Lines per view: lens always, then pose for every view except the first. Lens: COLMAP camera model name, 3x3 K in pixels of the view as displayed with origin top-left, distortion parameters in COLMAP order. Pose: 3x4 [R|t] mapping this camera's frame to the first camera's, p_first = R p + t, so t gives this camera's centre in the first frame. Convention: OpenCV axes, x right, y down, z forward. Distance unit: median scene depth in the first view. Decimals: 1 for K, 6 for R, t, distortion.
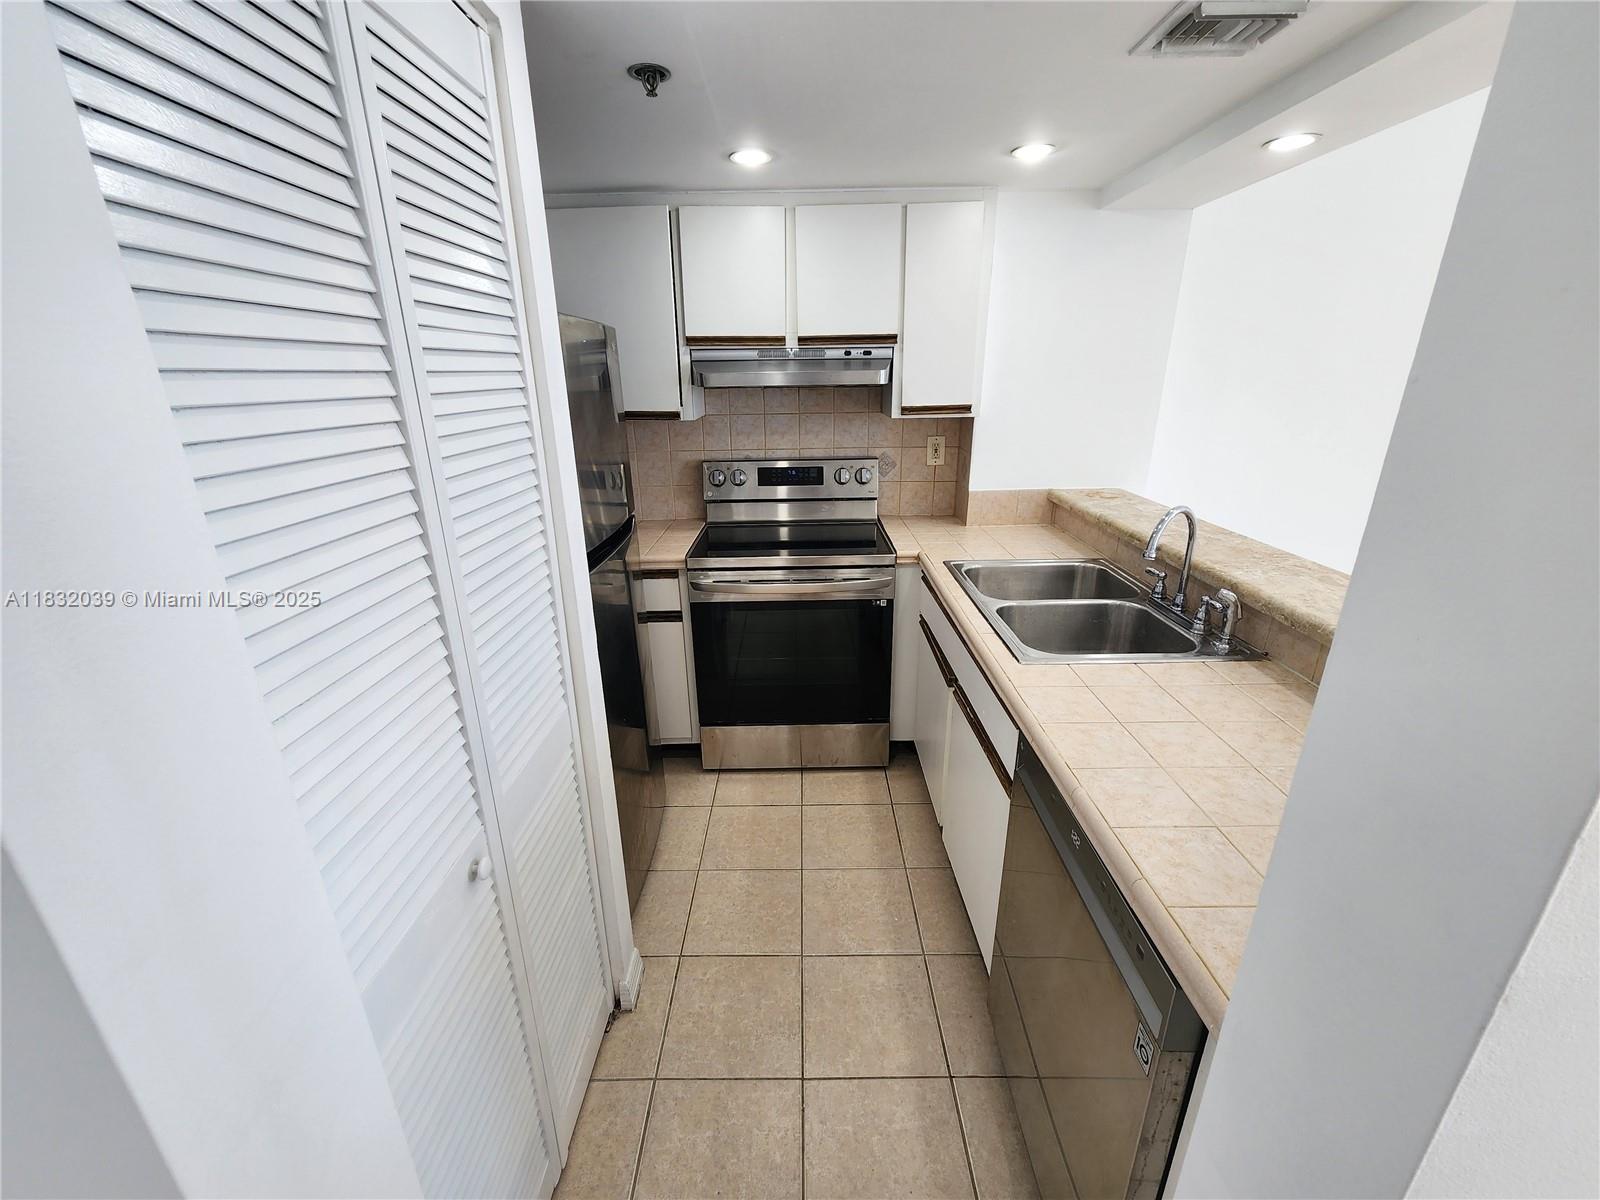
lens RADIAL K [[650.9, 0, 800.3], [0, 650.9, 600.4], [0, 0, 1]] dist [-0.003844, -0.000330]
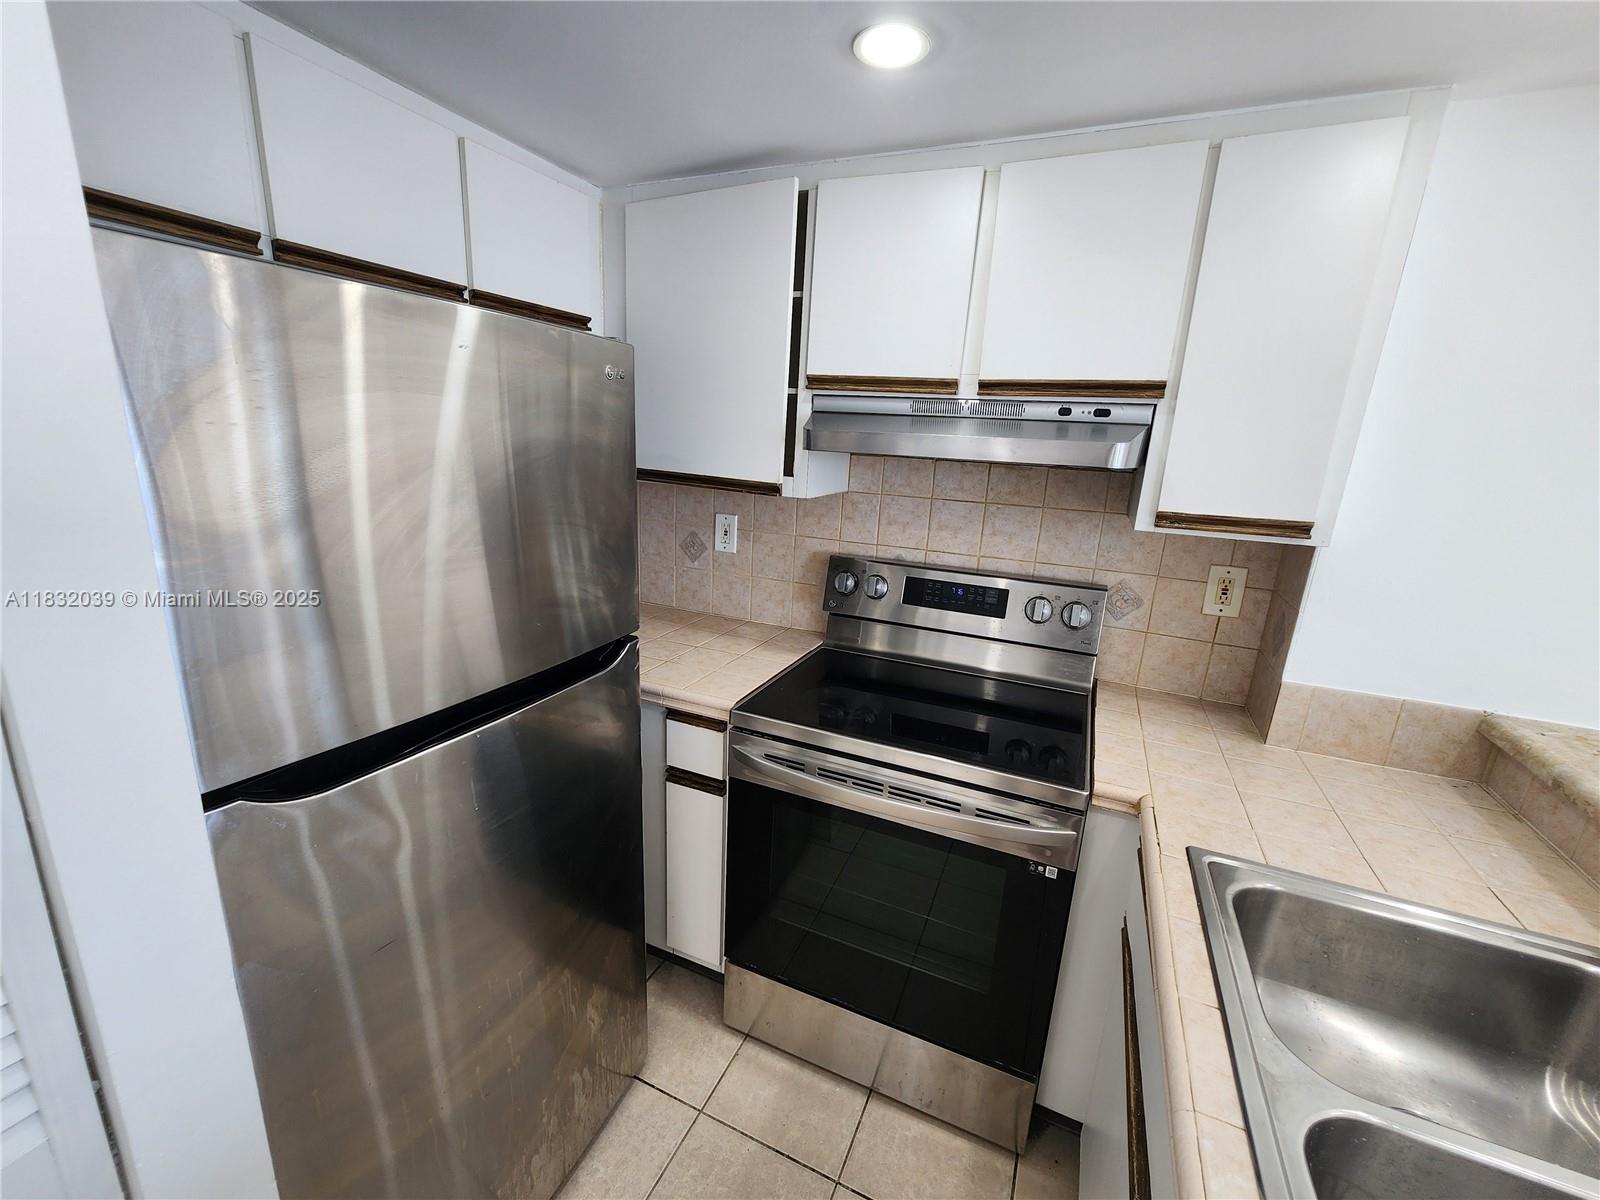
lens RADIAL K [[650.9, 0, 798.1], [0, 650.9, 603.5], [0, 0, 1]] dist [-0.003844, -0.000330]
pose [[0.909063, 0.159744, -0.384820, 0.104468], [-0.195349, 0.979190, -0.054999, -0.133592], [0.368026, 0.125172, 0.921352, 0.397572]]
